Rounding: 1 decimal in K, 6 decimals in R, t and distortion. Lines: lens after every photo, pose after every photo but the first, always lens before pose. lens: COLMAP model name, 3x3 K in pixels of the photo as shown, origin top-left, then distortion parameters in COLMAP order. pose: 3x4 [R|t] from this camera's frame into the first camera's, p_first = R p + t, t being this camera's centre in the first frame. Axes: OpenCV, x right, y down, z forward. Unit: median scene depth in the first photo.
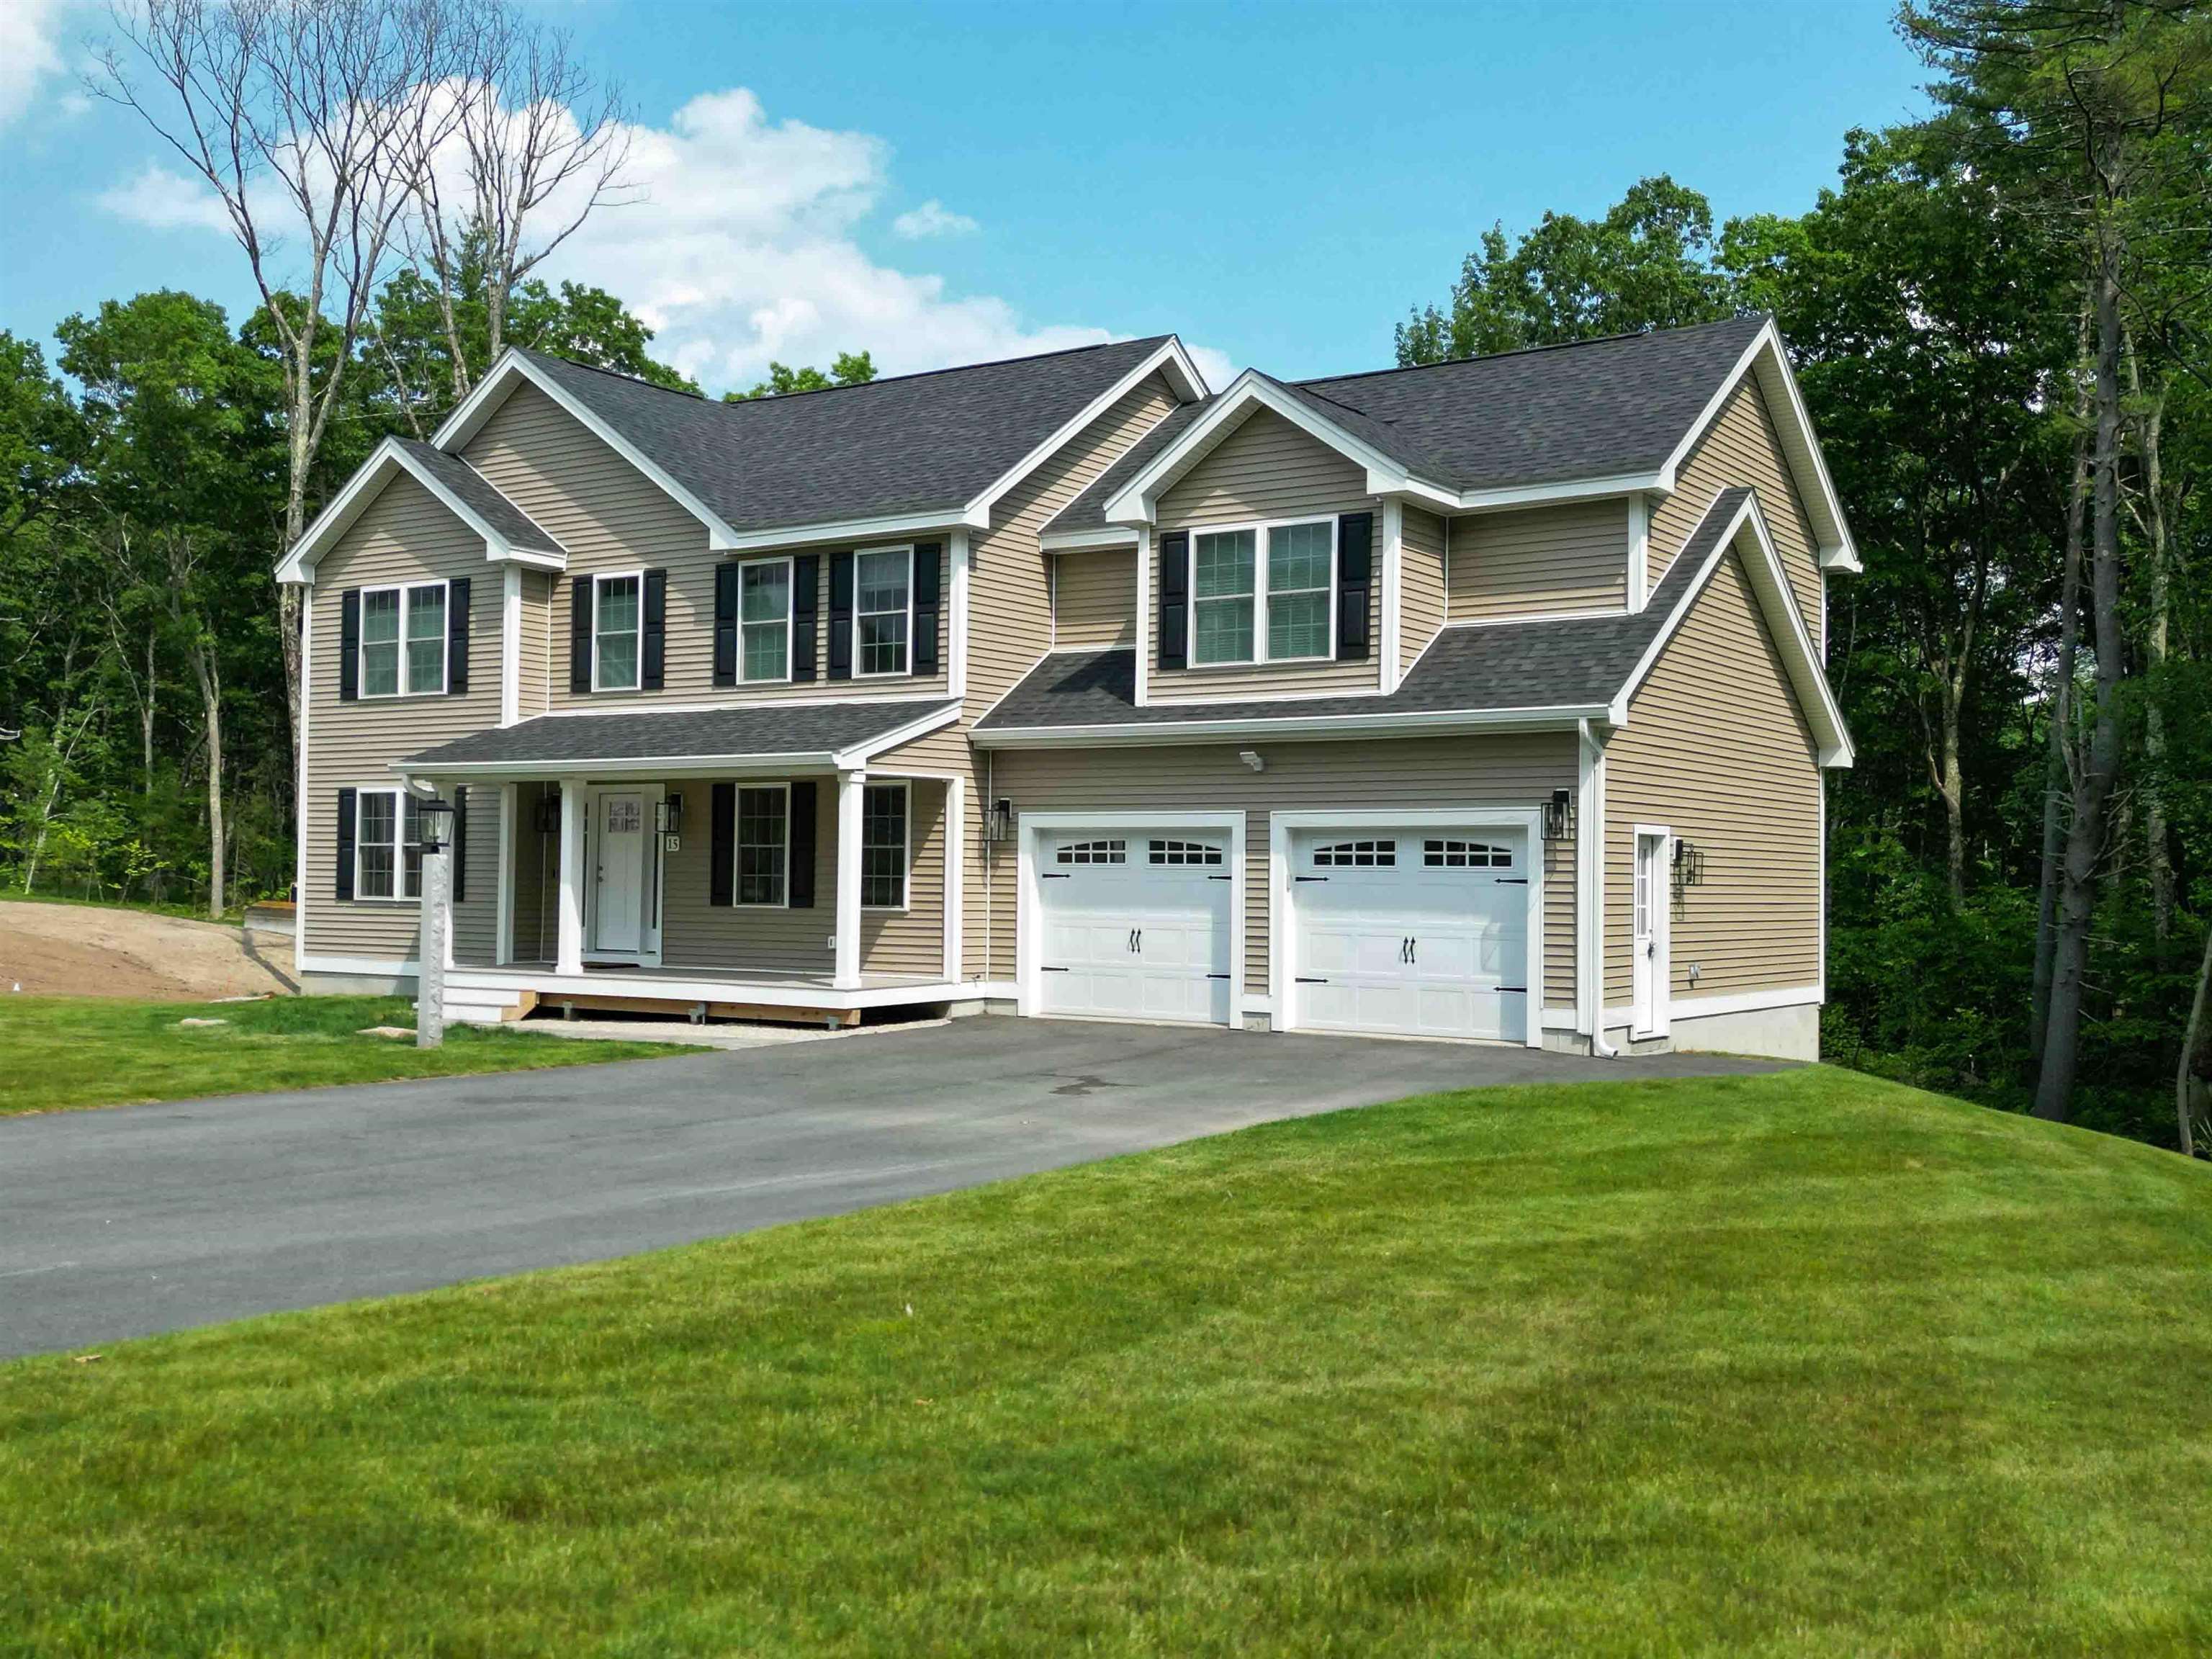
lens RADIAL K [[2174.8, 0, 1106.0], [0, 2174.8, 829.5], [0, 0, 1]] dist [0.130132, -0.015383]
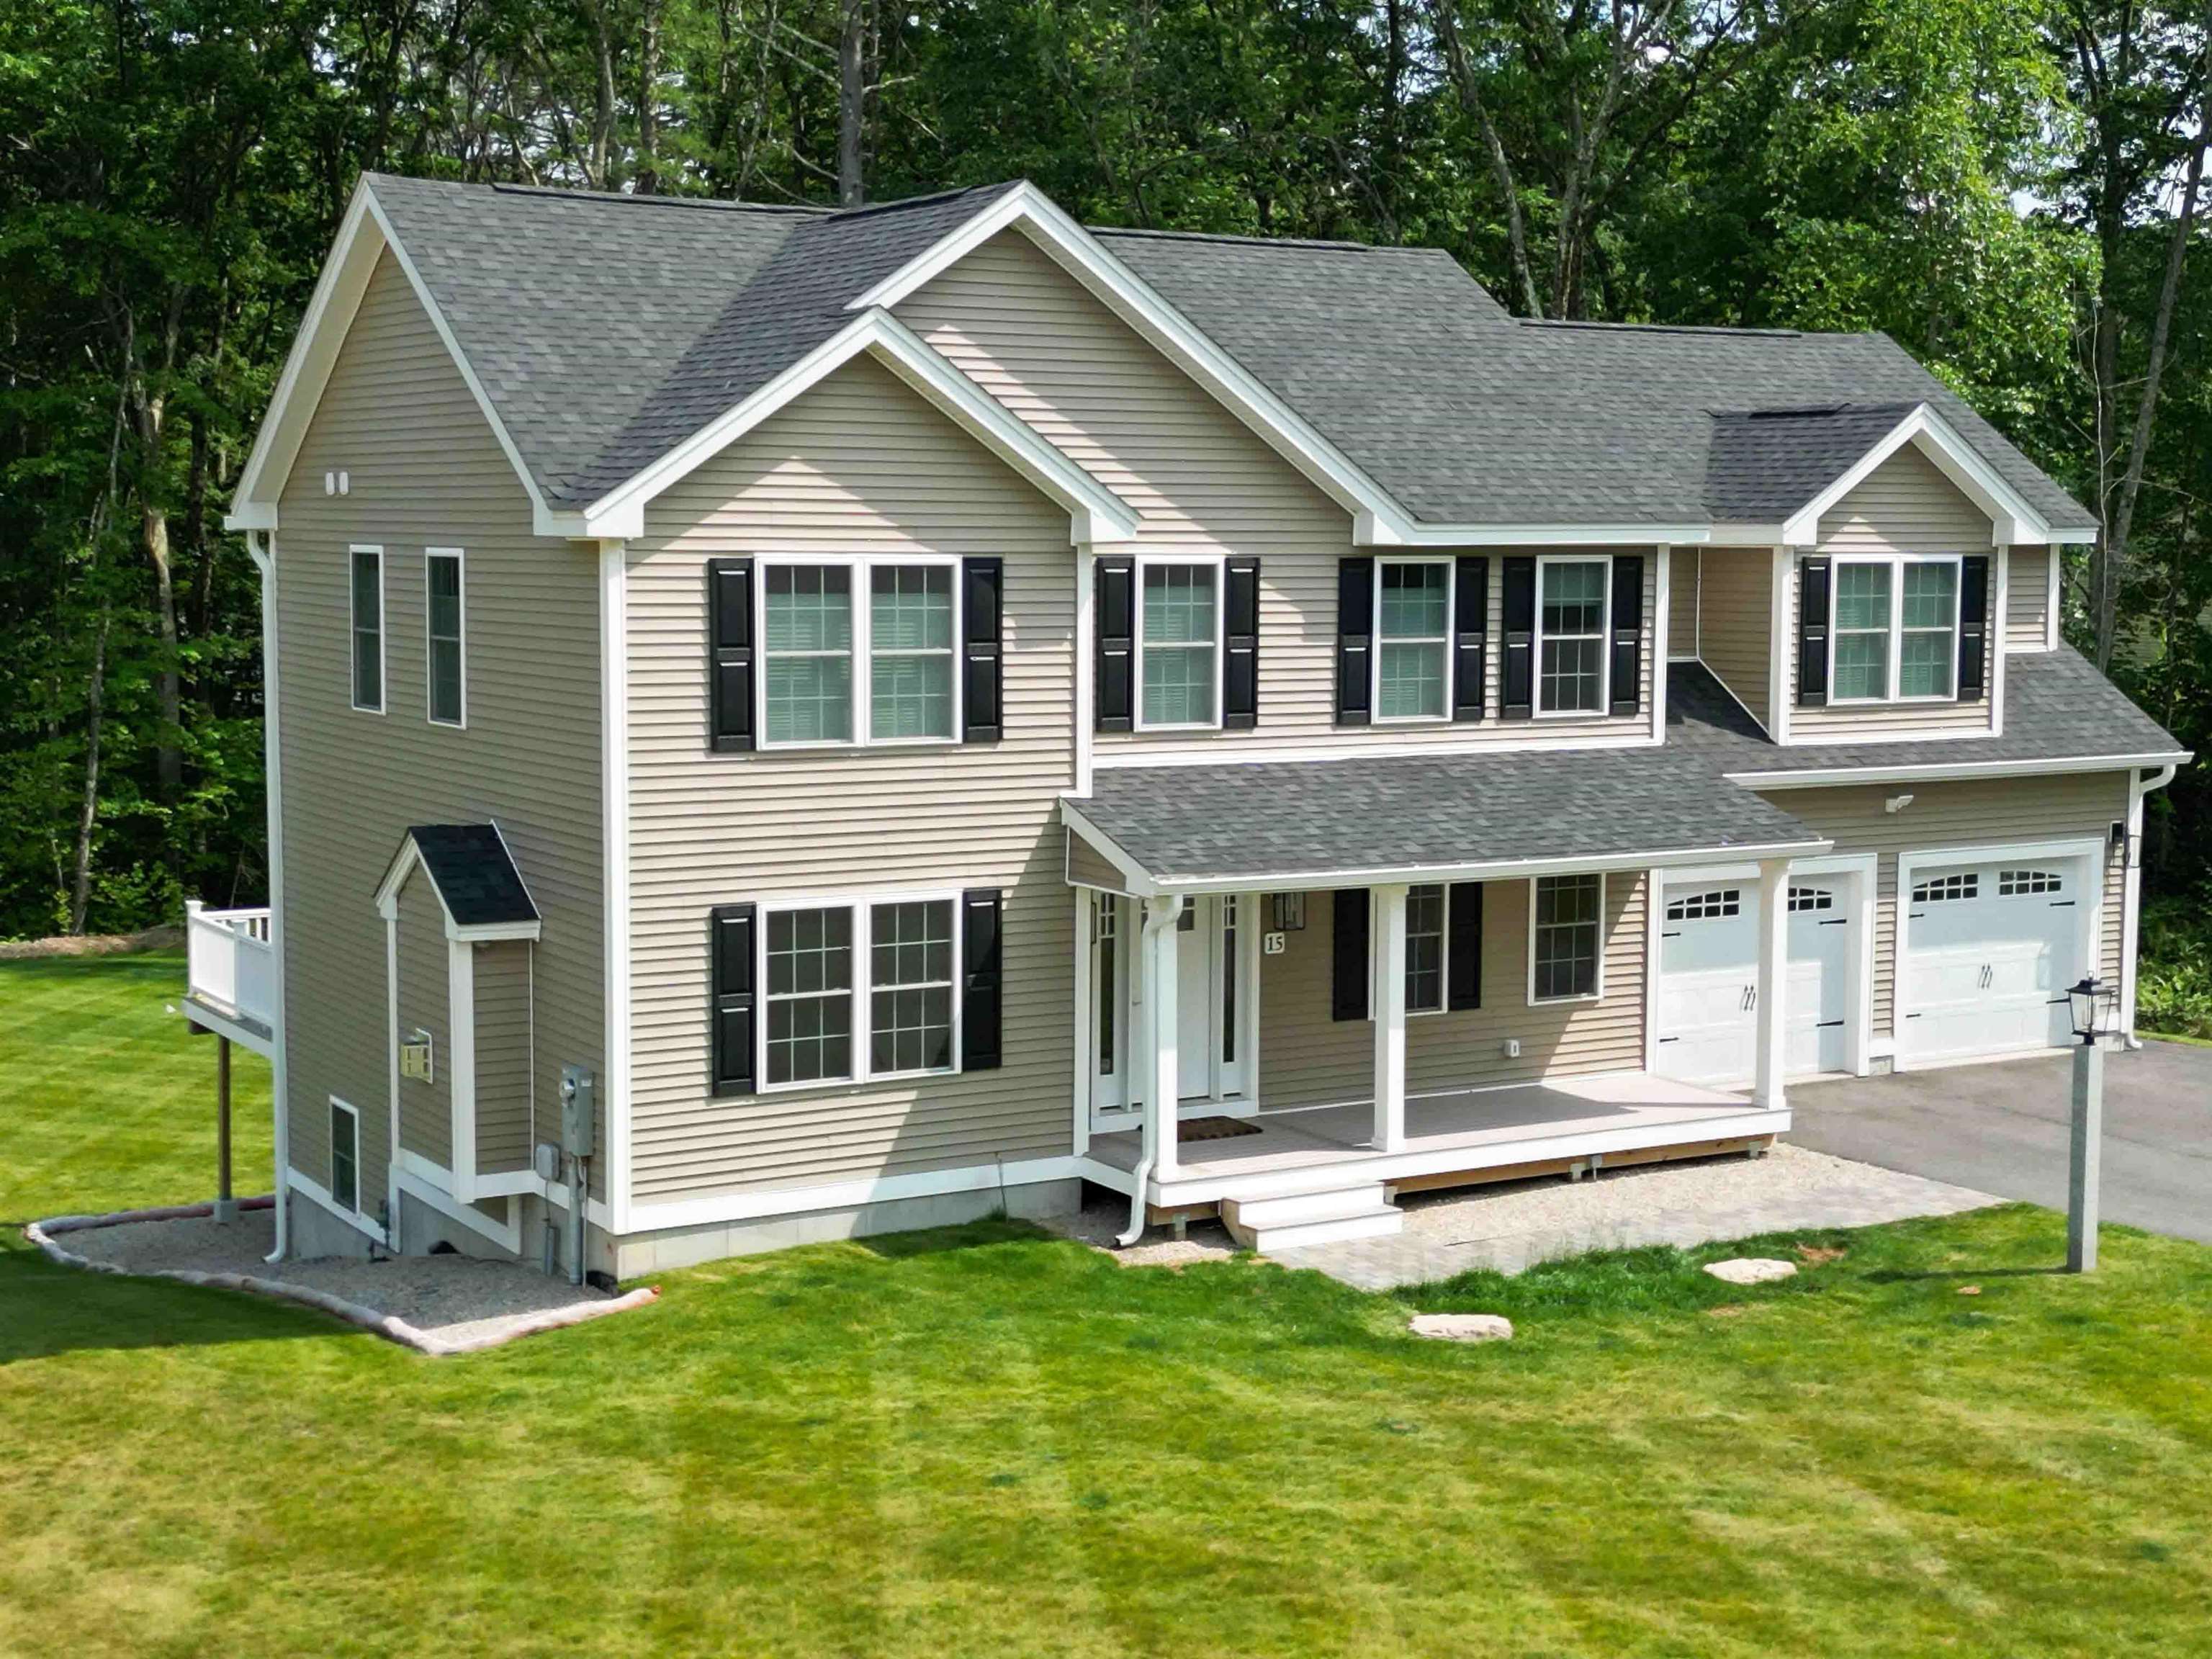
lens RADIAL K [[2989.8, 0, 1106.0], [0, 2989.8, 829.5], [0, 0, 1]] dist [0.230624, -0.781109]
pose [[0.415227, -0.098981, 0.904317, -1.207612], [-0.024213, 0.992509, 0.119751, -0.160465], [-0.909395, -0.071620, 0.409720, 0.707534]]
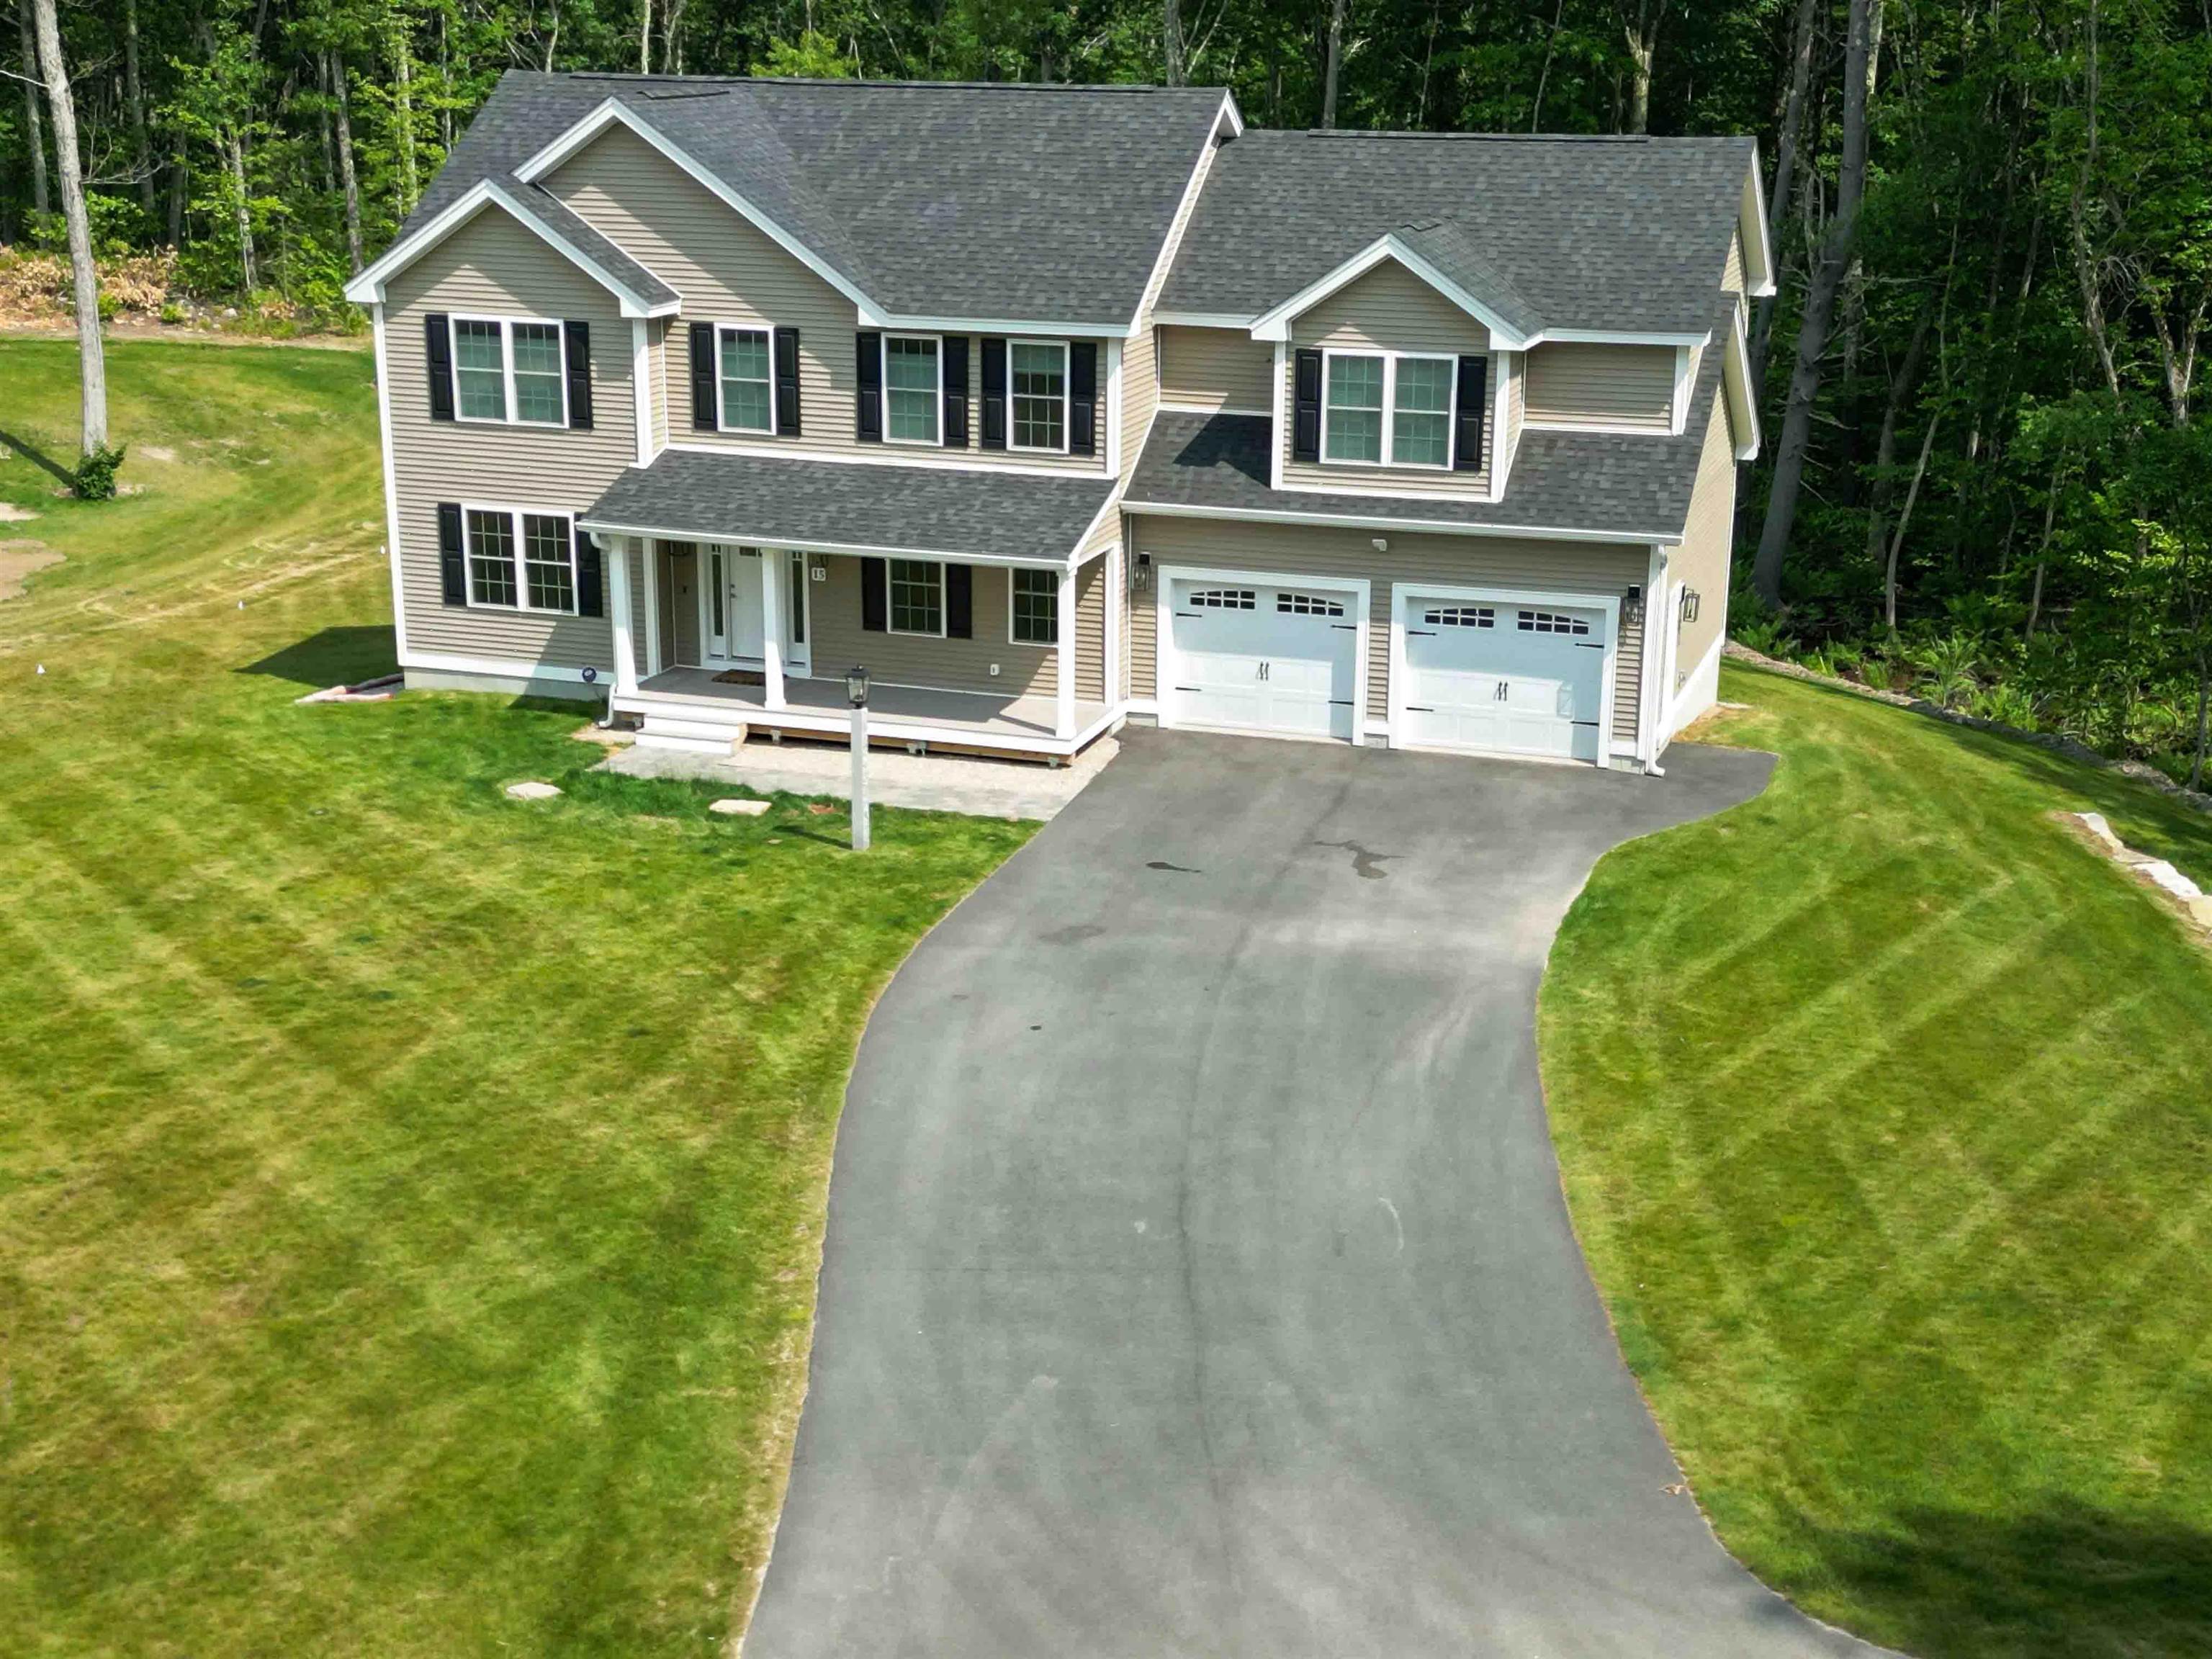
lens RADIAL K [[2989.8, 0, 1106.0], [0, 2989.8, 829.5], [0, 0, 1]] dist [0.230624, -0.781109]
pose [[0.963679, -0.081814, 0.254224, -0.504613], [-0.000426, 0.951448, 0.307808, -0.381225], [-0.267064, -0.296737, 0.916856, -0.567276]]
